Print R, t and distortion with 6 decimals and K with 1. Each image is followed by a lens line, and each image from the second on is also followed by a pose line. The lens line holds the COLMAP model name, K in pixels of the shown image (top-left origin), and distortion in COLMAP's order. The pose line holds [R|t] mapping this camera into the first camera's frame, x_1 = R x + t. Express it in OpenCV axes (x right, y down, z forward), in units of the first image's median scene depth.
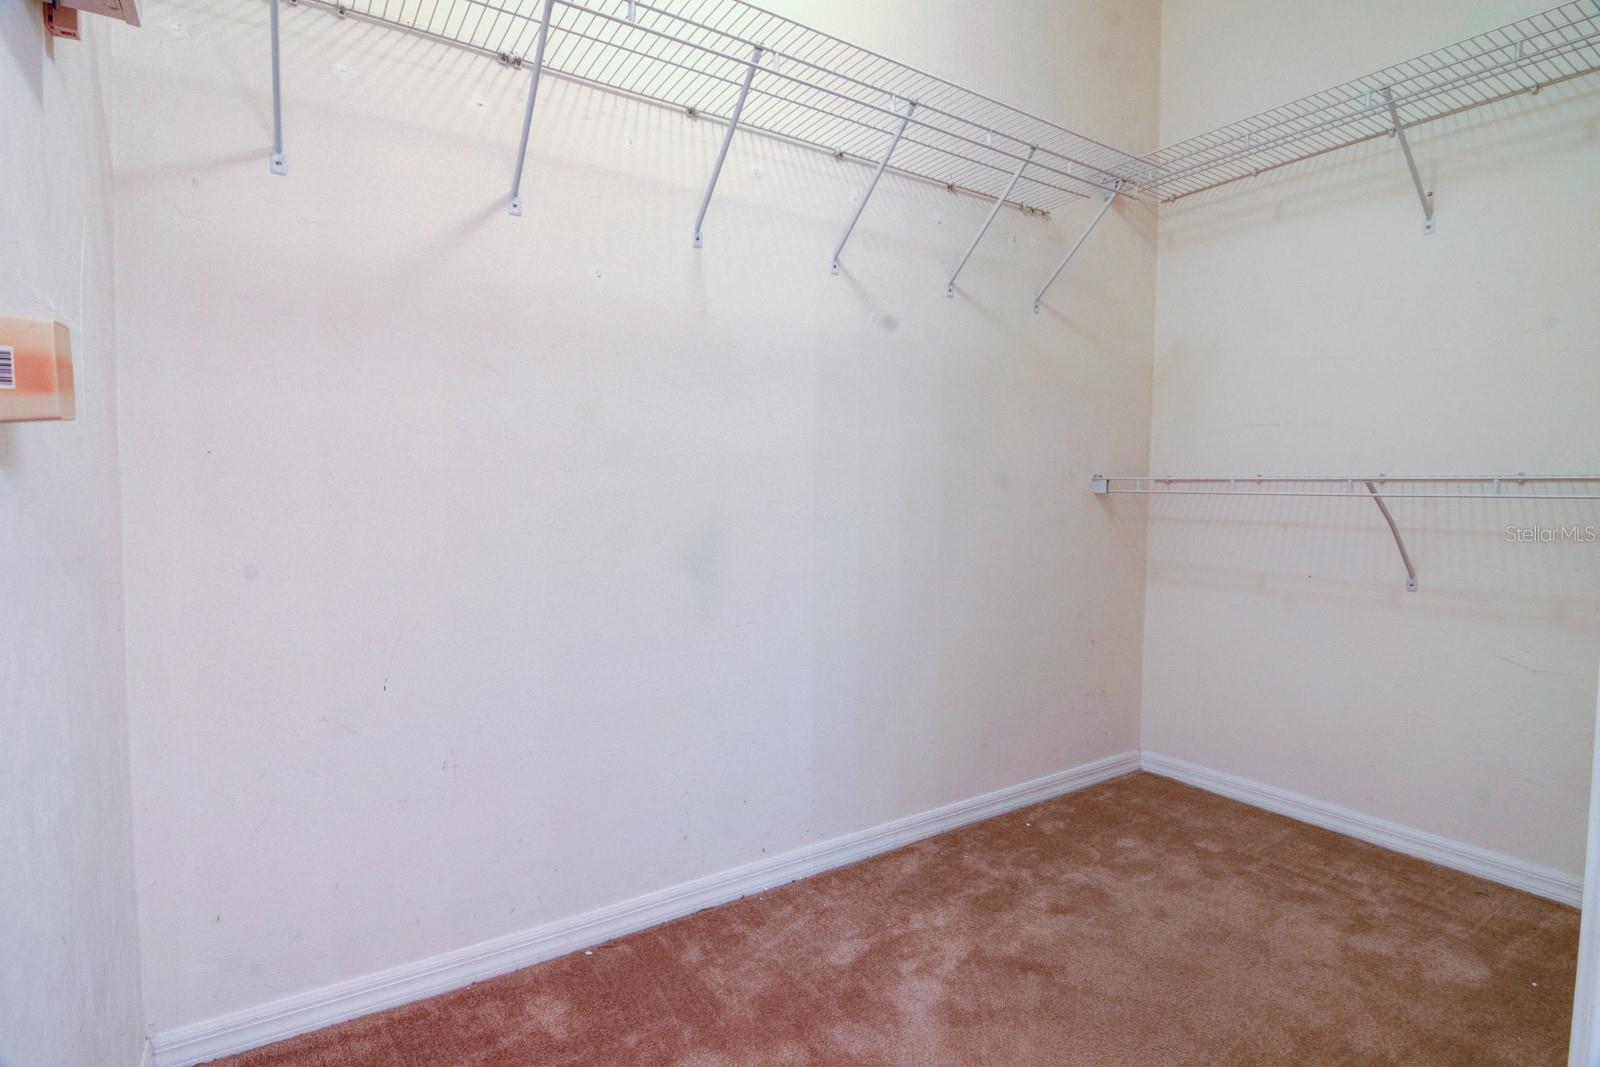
lens RADIAL K [[794.4, 0, 794.2], [0, 794.4, 536.4], [0, 0, 1]] dist [-0.019830, -0.005042]
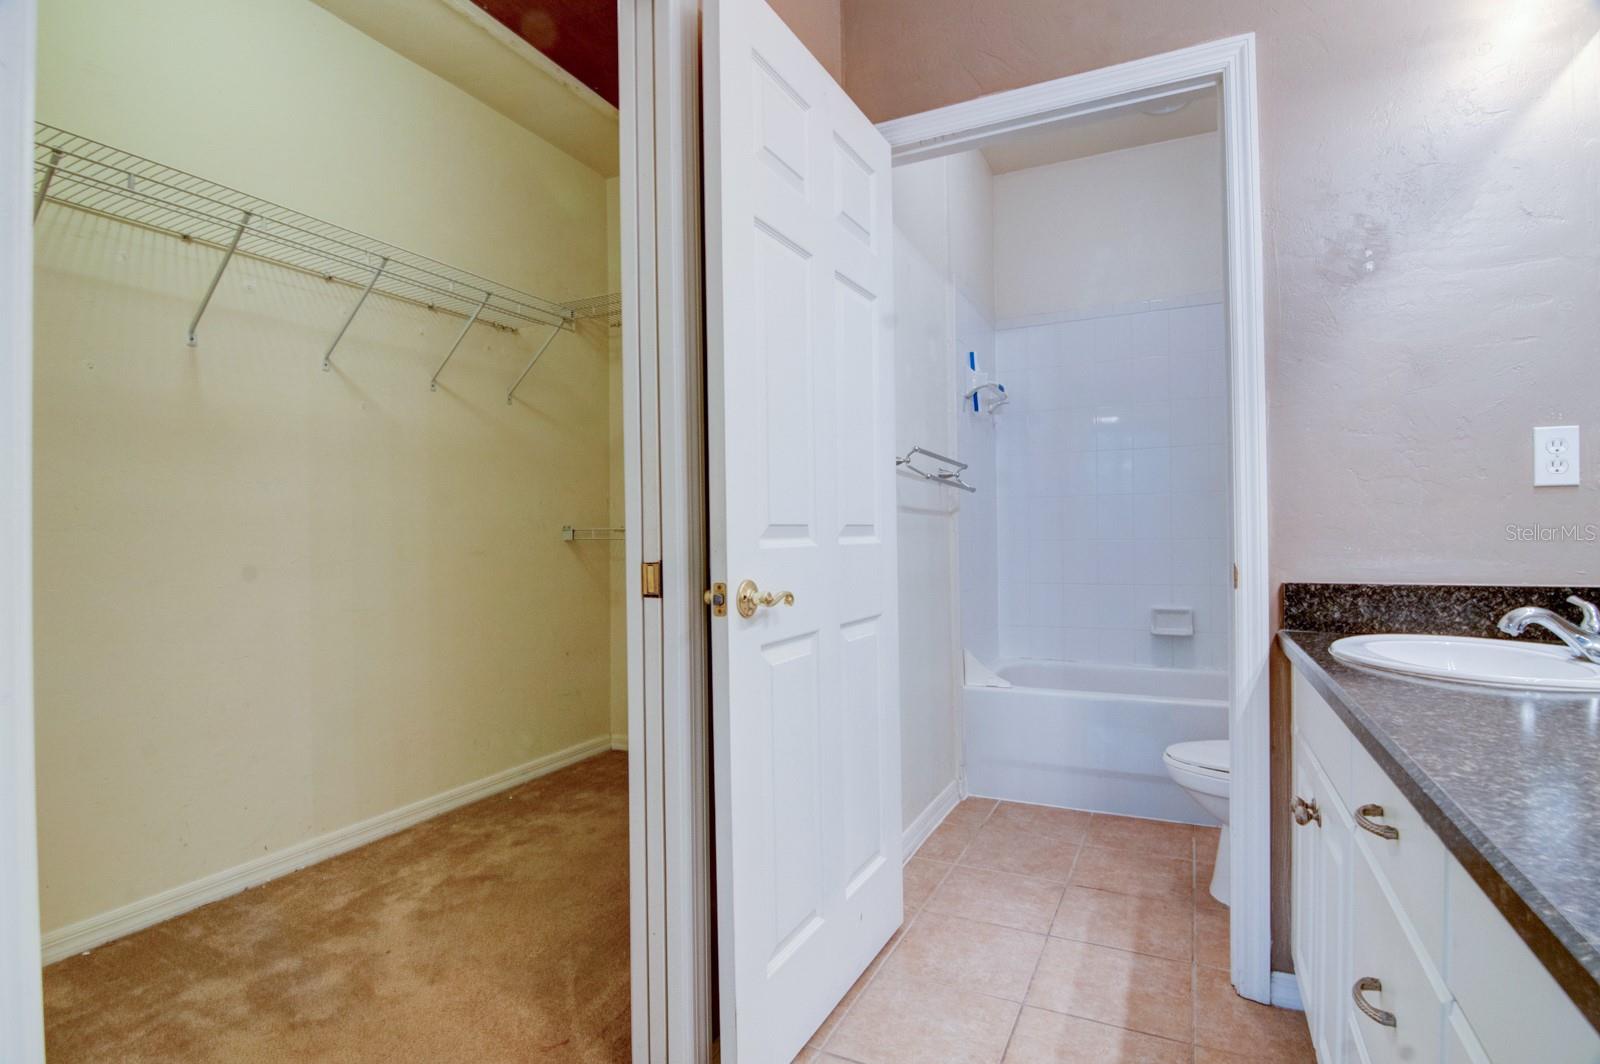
lens RADIAL K [[794.4, 0, 798.9], [0, 794.4, 530.3], [0, 0, 1]] dist [-0.019830, -0.005042]
pose [[0.858809, -0.015724, 0.512055, 0.055759], [0.047963, 0.997606, -0.049809, 0.018929], [-0.510046, 0.067336, 0.857507, -0.460533]]
